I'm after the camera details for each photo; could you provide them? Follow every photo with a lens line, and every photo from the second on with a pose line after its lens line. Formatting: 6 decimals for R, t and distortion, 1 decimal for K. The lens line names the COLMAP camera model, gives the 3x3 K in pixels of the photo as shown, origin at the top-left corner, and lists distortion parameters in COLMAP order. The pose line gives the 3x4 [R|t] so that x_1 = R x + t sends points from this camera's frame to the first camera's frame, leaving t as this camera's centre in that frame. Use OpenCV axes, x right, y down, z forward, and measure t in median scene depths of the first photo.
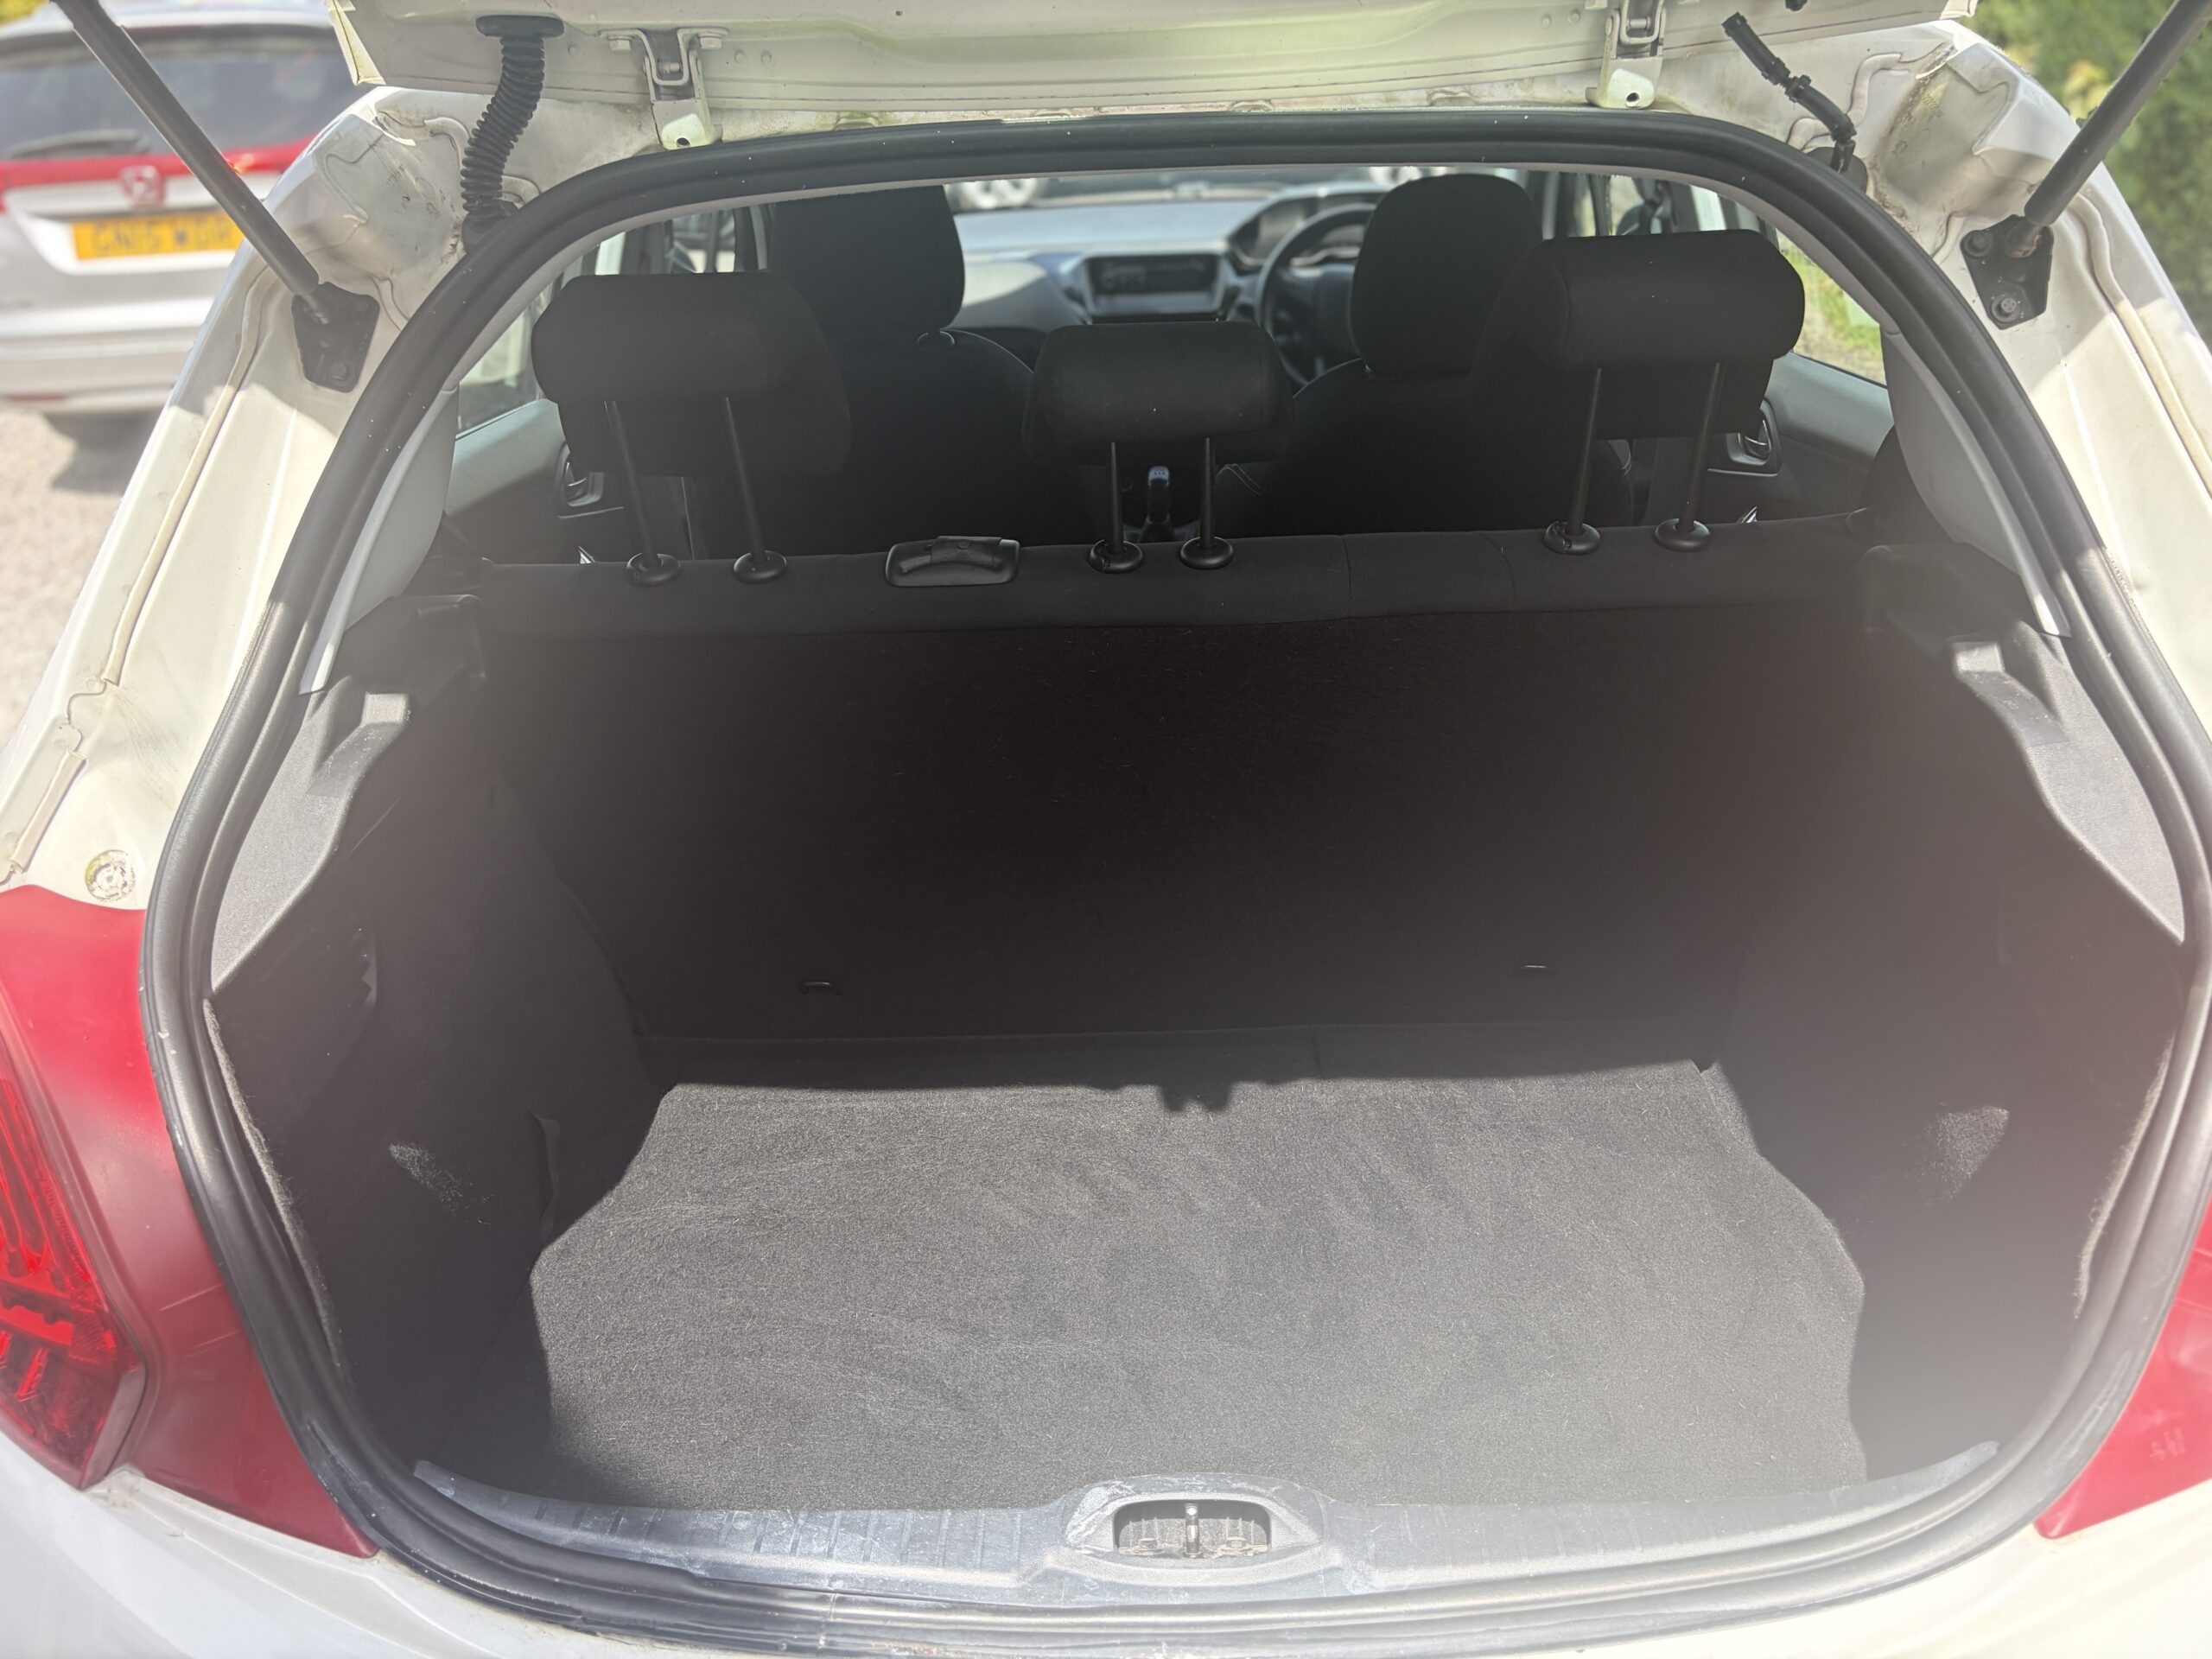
lens RADIAL K [[1685.2, 0, 1100.5], [0, 1685.2, 815.9], [0, 0, 1]] dist [0.033253, -0.002602]
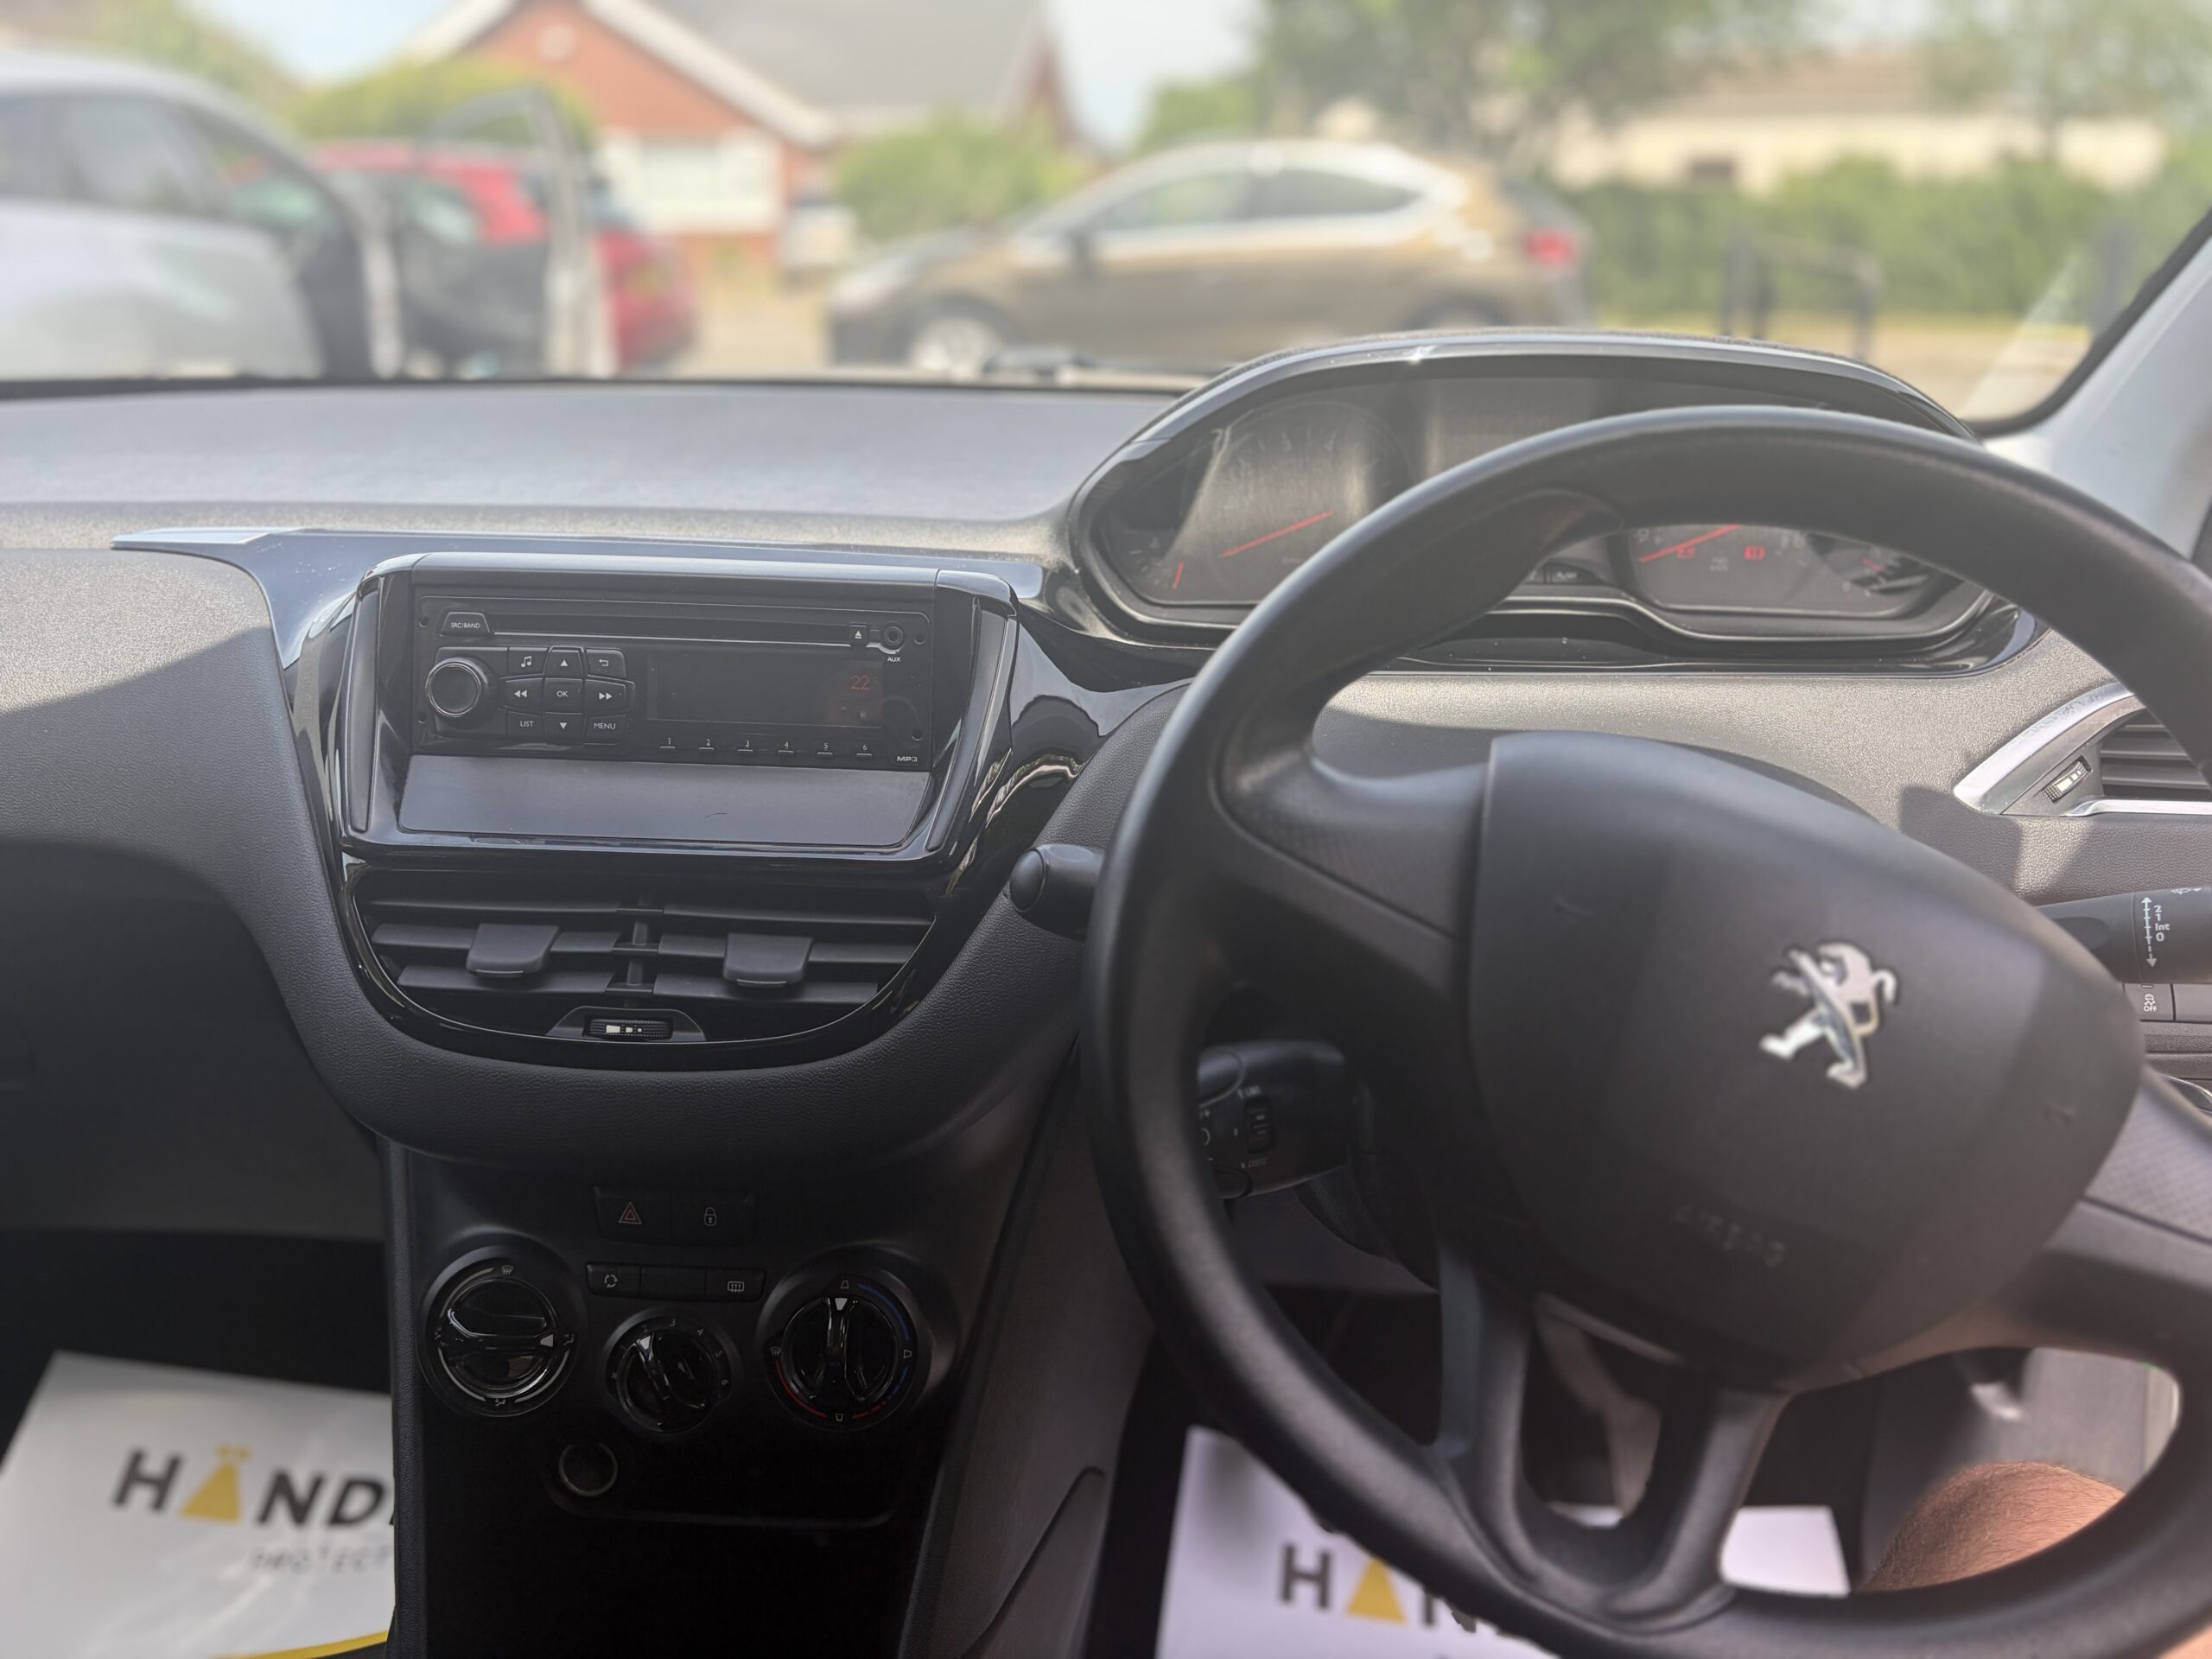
lens RADIAL K [[1667.4, 0, 1106.0], [0, 1667.4, 829.5], [0, 0, 1]] dist [0.089756, -0.117992]
pose [[0.998476, 0.054893, 0.005743, 0.085731], [-0.053946, 0.992615, -0.108657, -0.276832], [-0.011665, 0.108181, 0.994063, 0.778776]]
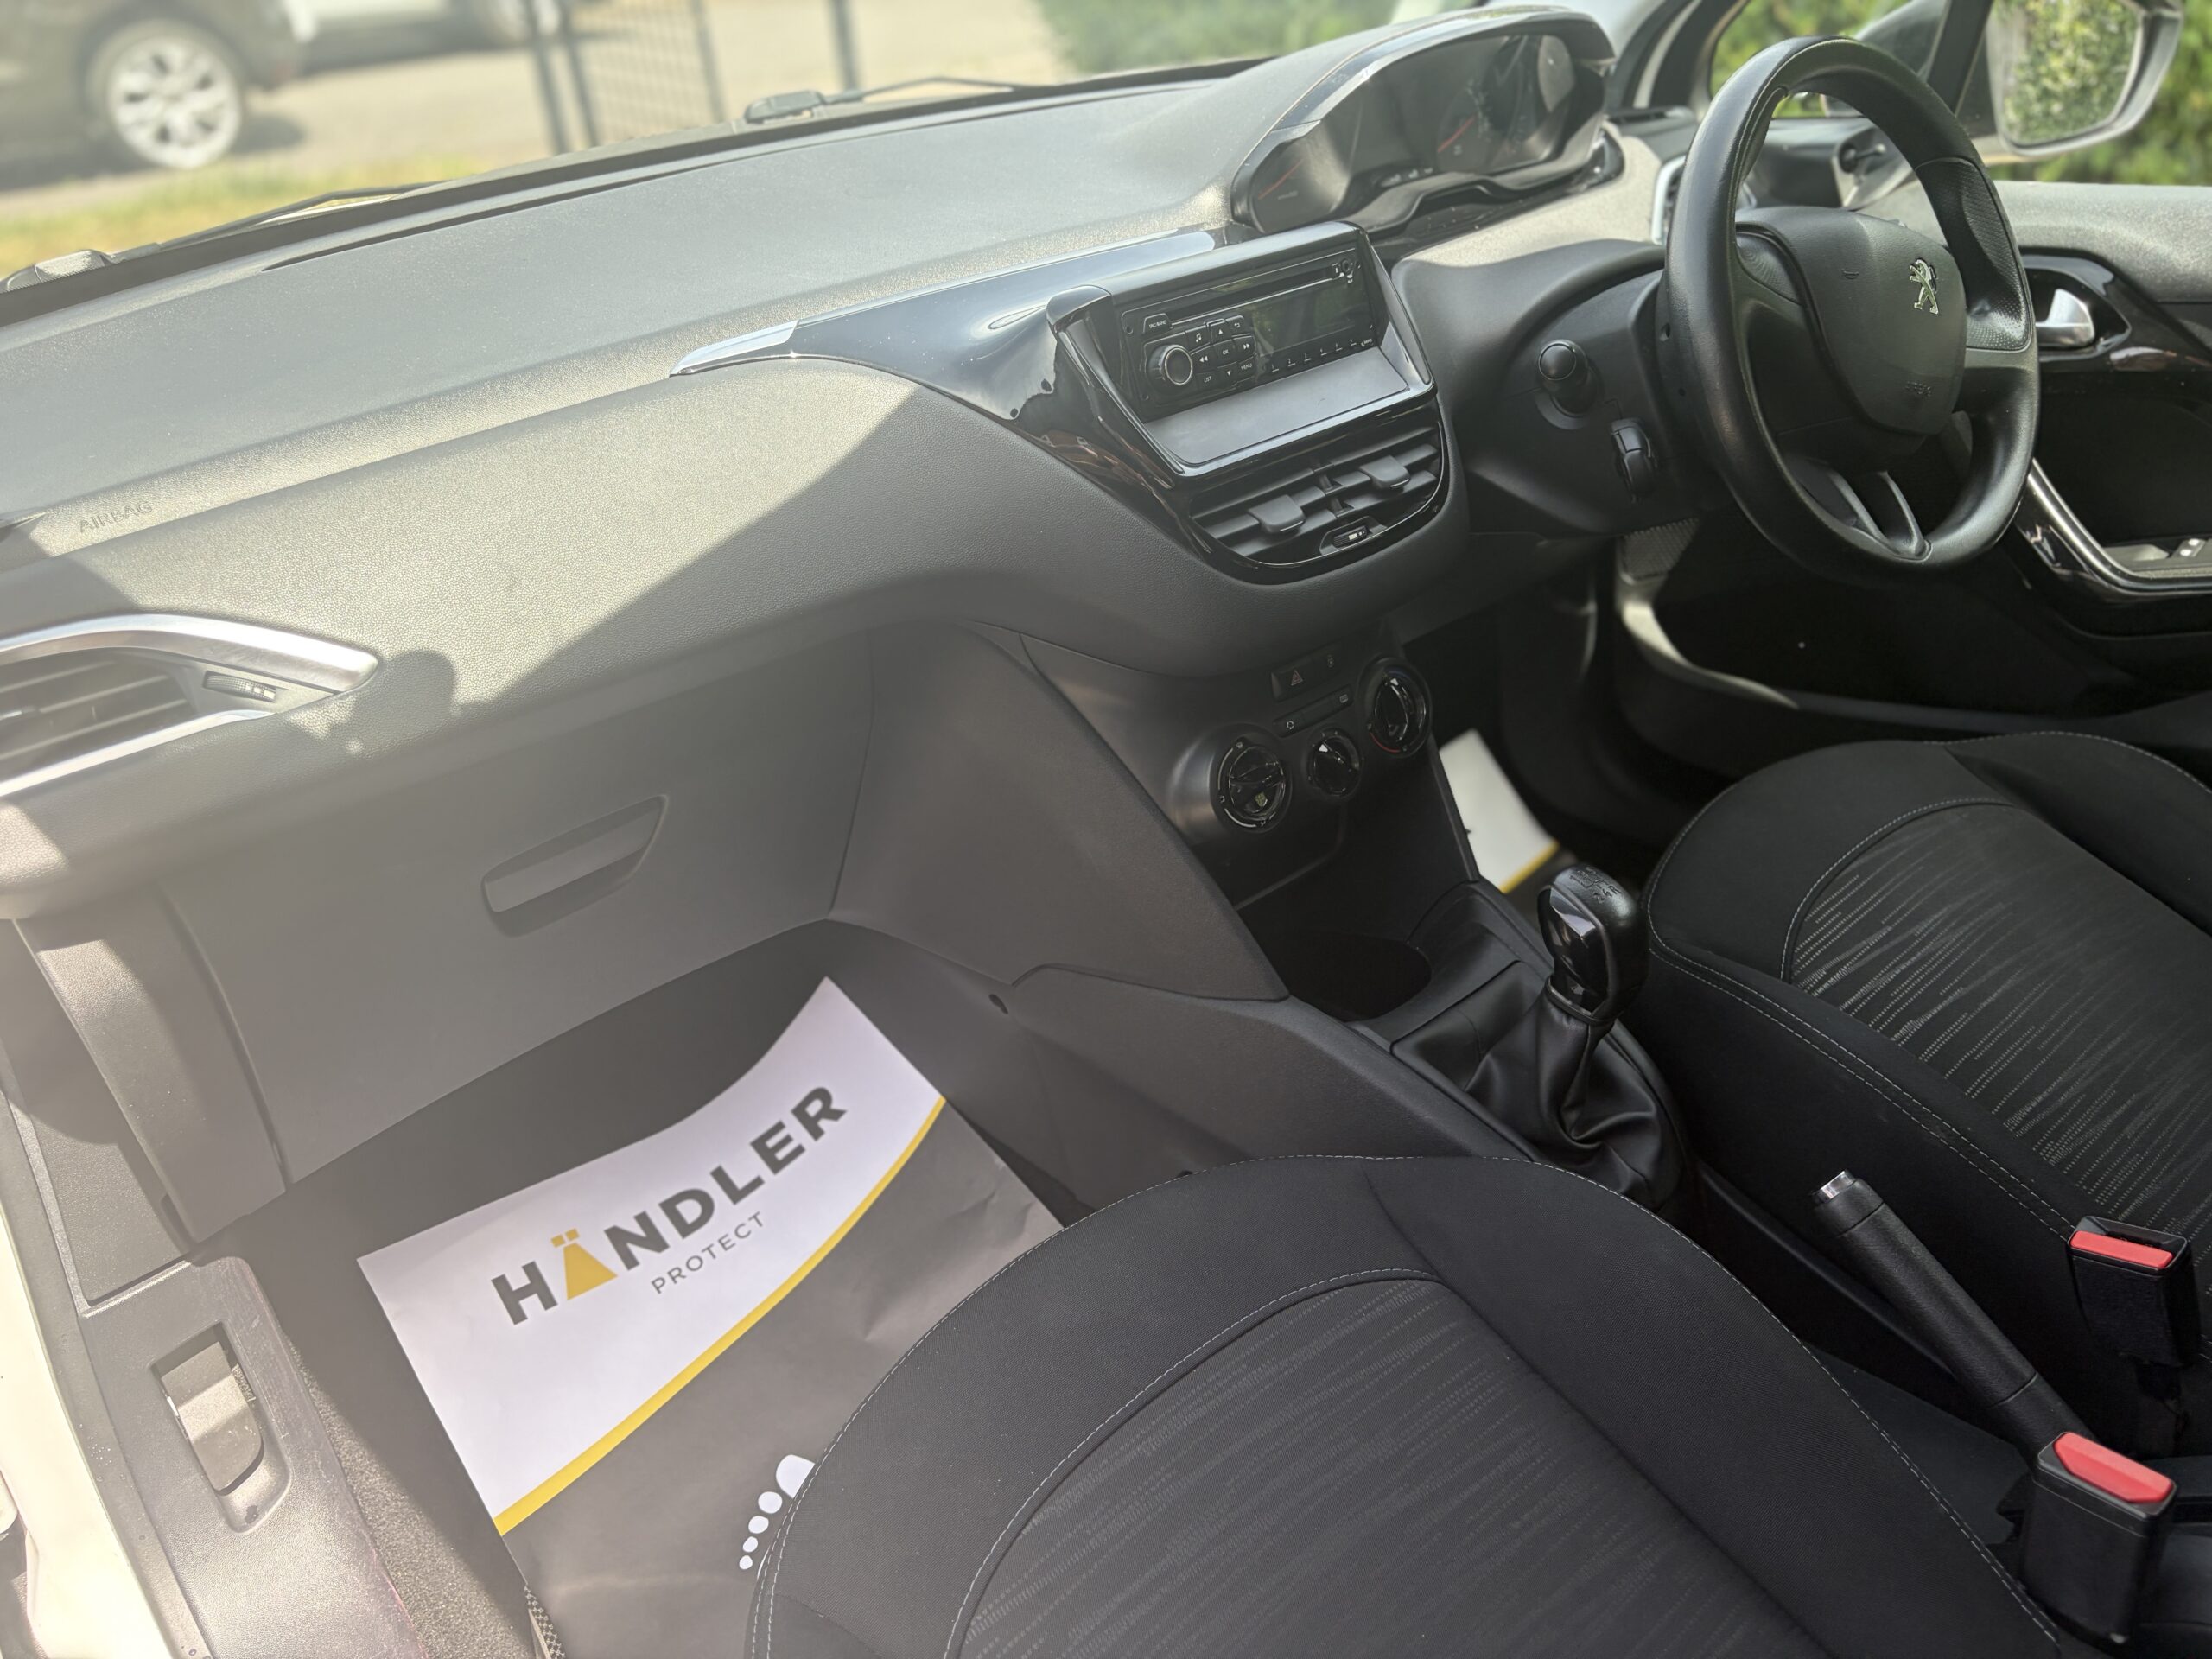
lens RADIAL K [[1689.1, 0, 1097.6], [0, 1689.1, 801.3], [0, 0, 1]] dist [0.020259, -0.001238]
pose [[0.733209, -0.343585, 0.586817, -0.217090], [0.325338, 0.935031, 0.140968, -0.286138], [-0.597126, 0.087555, 0.797355, 0.752260]]
